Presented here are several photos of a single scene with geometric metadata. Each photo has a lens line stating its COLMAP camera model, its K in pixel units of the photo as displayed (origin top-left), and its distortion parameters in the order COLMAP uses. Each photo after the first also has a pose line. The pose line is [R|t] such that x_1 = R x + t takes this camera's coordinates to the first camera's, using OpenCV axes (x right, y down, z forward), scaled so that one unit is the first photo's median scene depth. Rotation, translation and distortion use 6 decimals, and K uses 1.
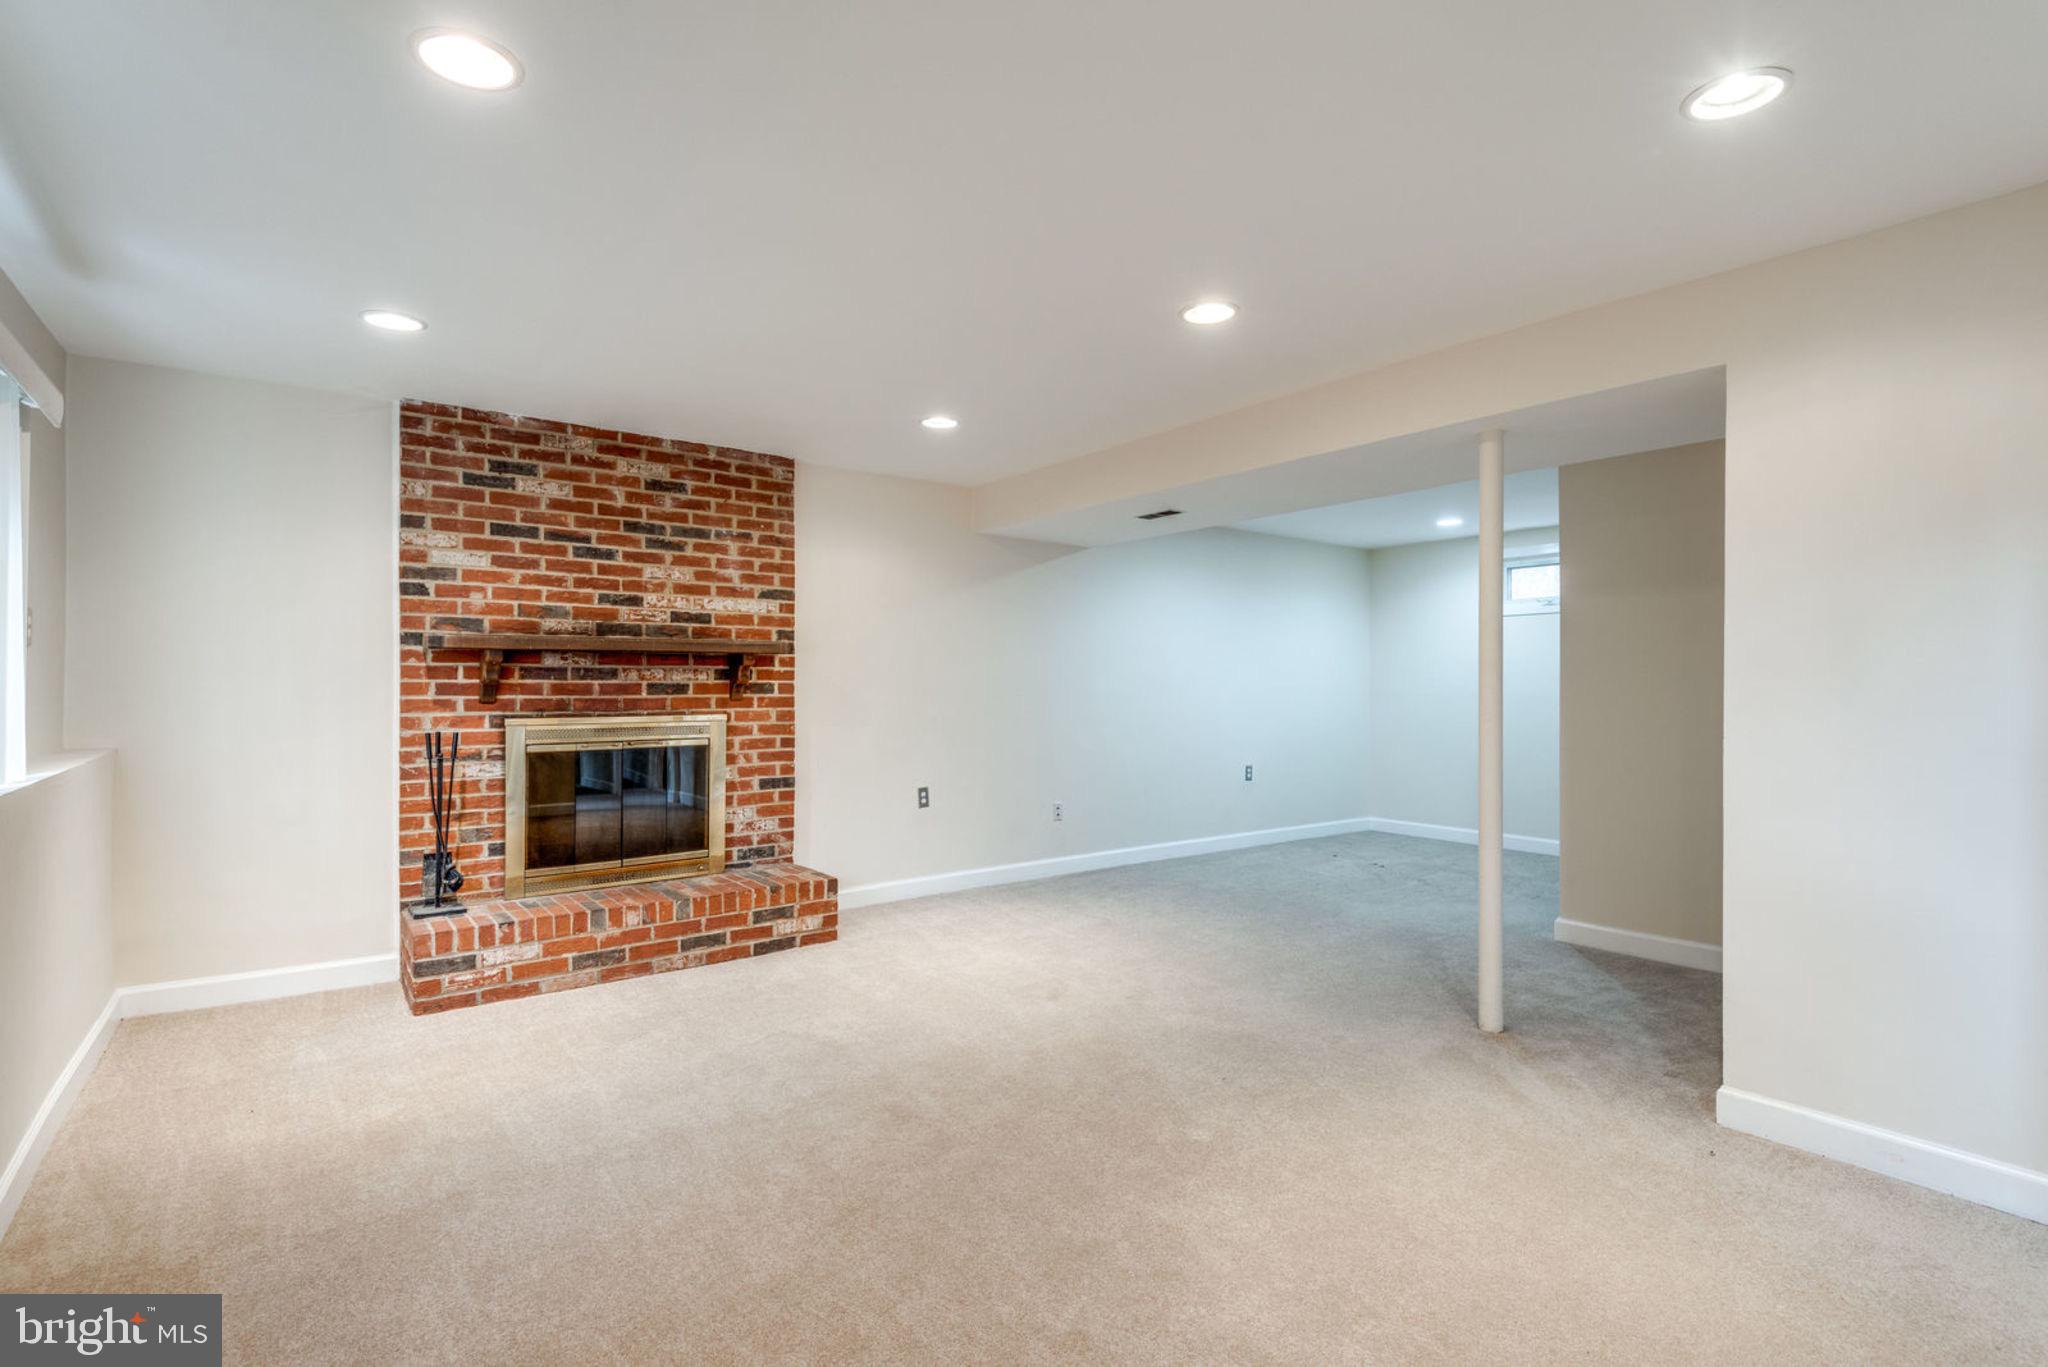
lens RADIAL K [[983.5, 0, 1034.8], [0, 983.5, 683.2], [0, 0, 1]] dist [0.032374, -0.001922]
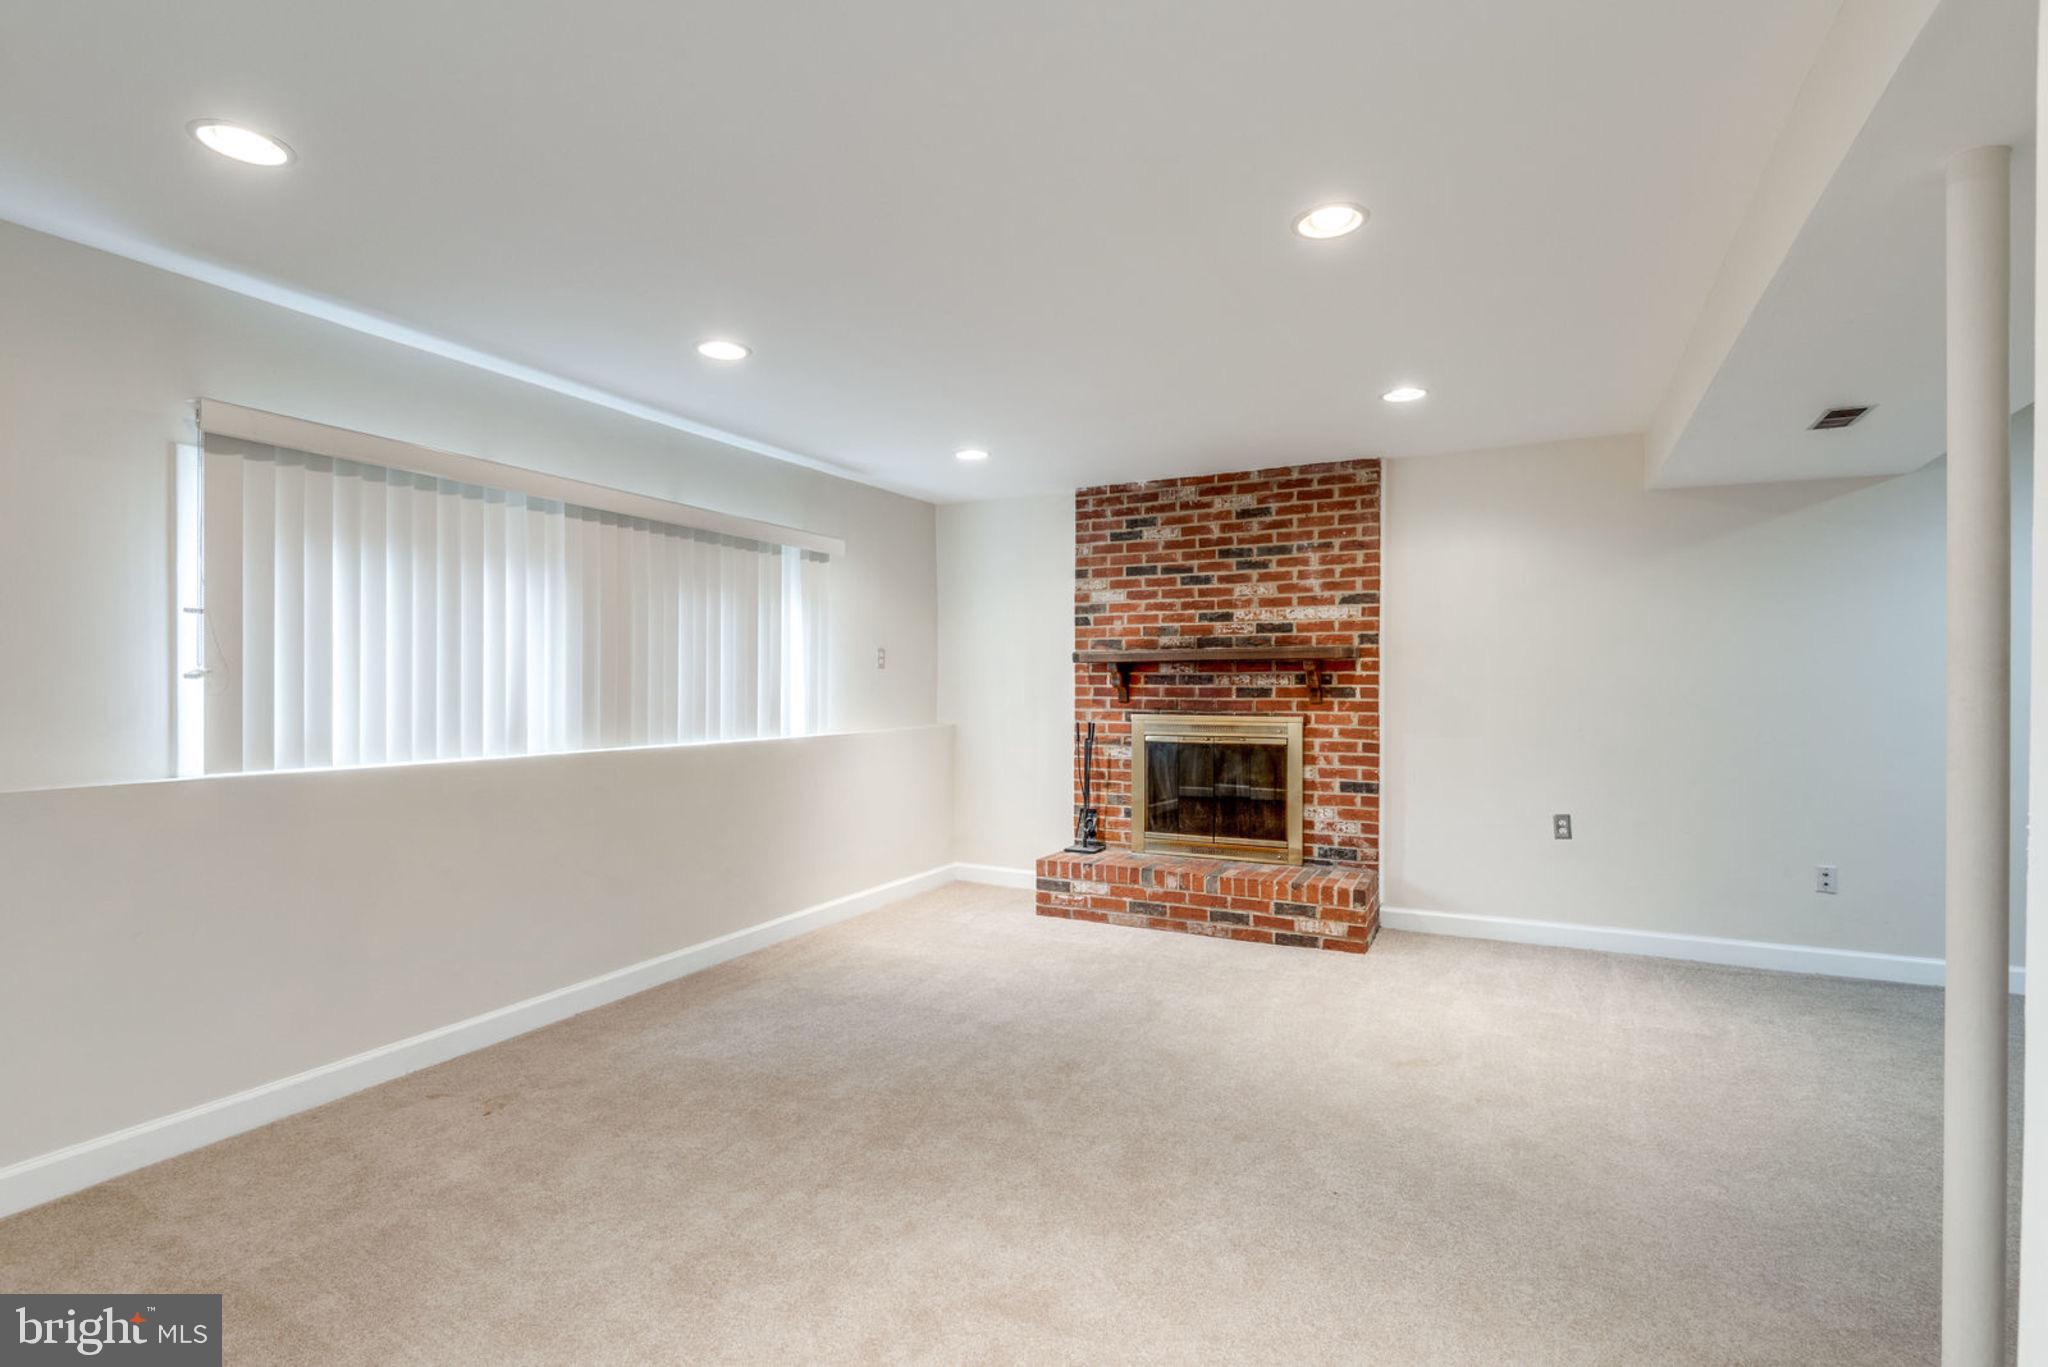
lens RADIAL K [[983.5, 0, 1030.5], [0, 983.5, 683.9], [0, 0, 1]] dist [0.032374, -0.001922]
pose [[0.426492, -0.000955, -0.904491, 0.570231], [0.001631, 0.999999, -0.000287, -0.004449], [0.904490, -0.001353, 0.426493, 0.310352]]
